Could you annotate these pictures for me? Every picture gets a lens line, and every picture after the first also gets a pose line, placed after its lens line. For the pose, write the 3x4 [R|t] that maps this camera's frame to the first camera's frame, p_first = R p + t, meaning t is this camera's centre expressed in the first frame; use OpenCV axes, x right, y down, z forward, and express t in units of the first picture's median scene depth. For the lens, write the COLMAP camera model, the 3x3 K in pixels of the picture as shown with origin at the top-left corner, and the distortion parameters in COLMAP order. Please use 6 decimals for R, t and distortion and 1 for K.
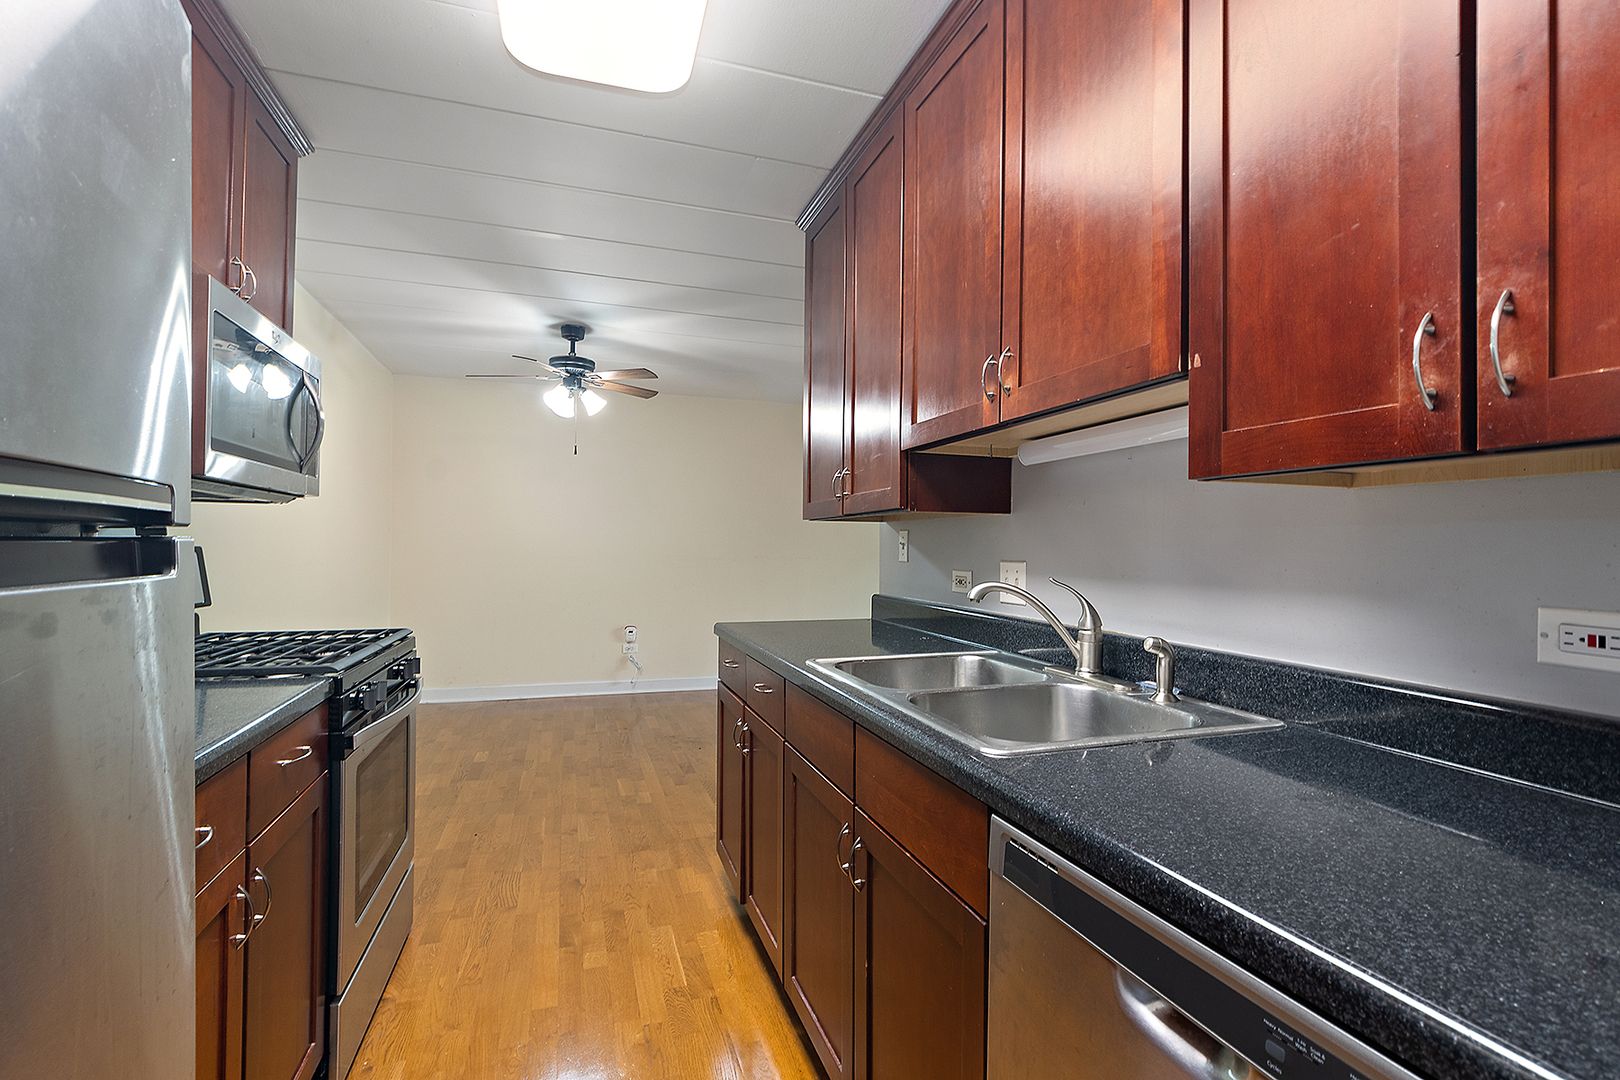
lens RADIAL K [[729.8, 0, 810.0], [0, 729.8, 540.0], [0, 0, 1]] dist [0.001279, 0.000400]
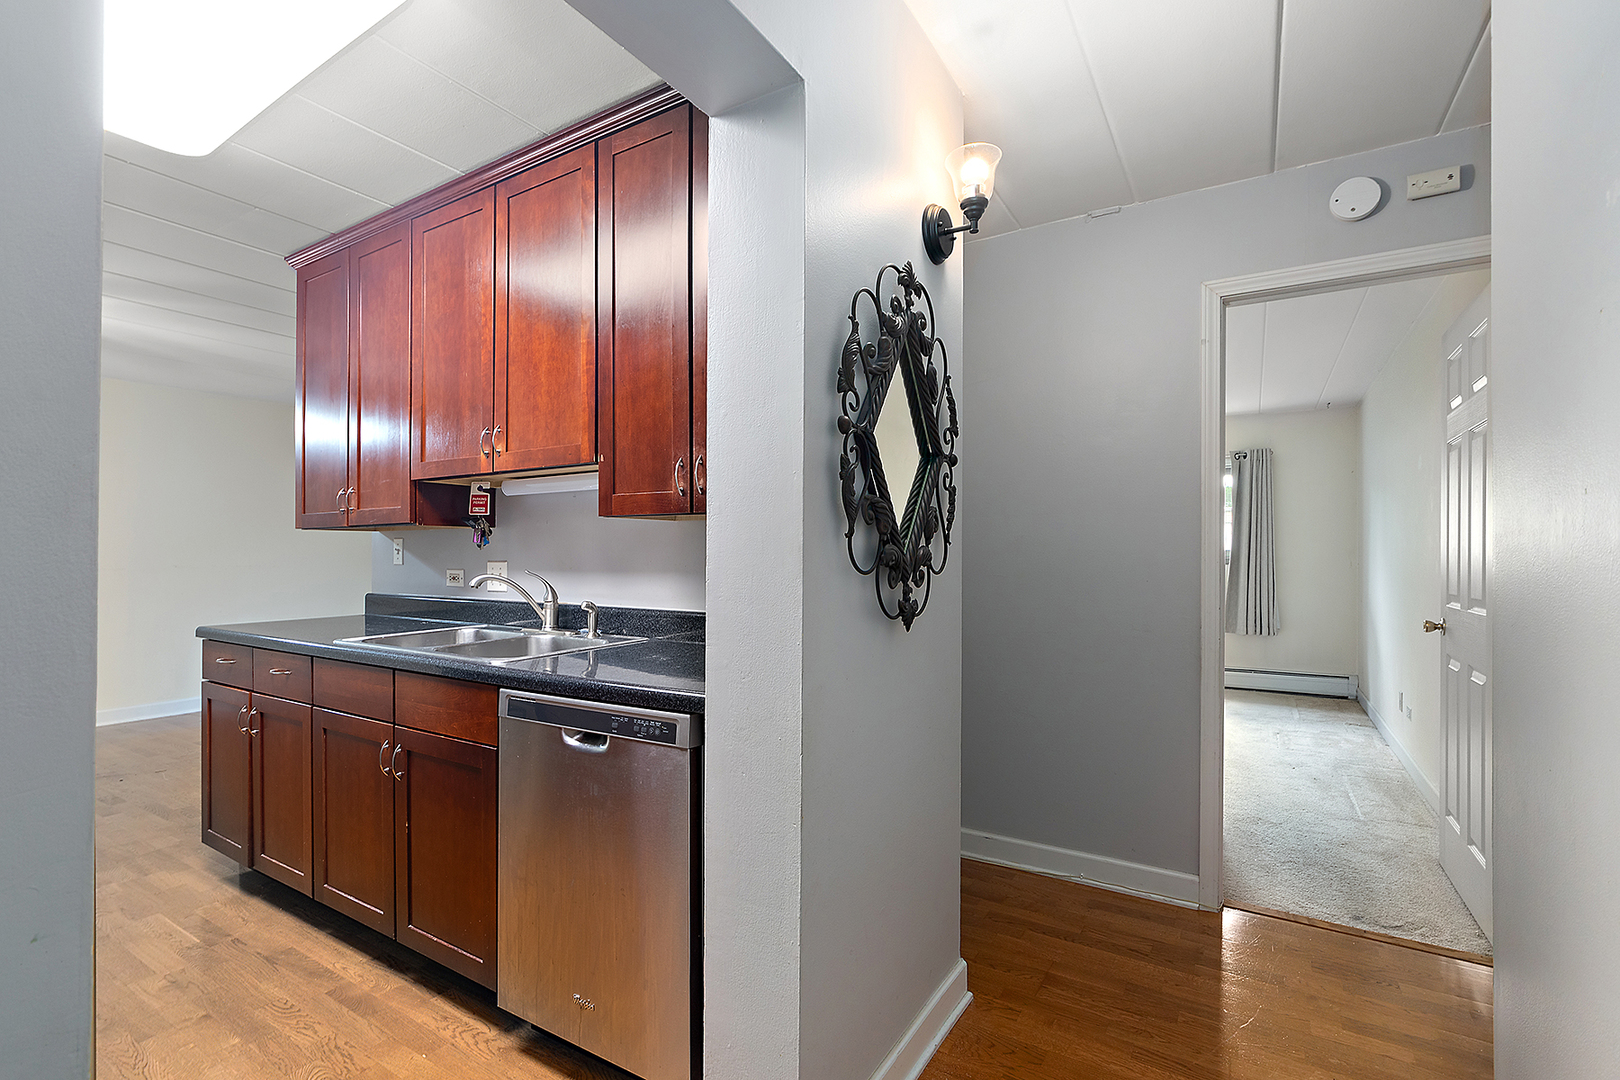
lens RADIAL K [[729.8, 0, 810.0], [0, 729.8, 540.0], [0, 0, 1]] dist [0.001279, 0.000400]
pose [[0.761906, -0.002950, 0.647681, -0.234955], [0.005760, 0.999981, -0.002220, -0.007432], [-0.647662, 0.005422, 0.761908, -0.628764]]
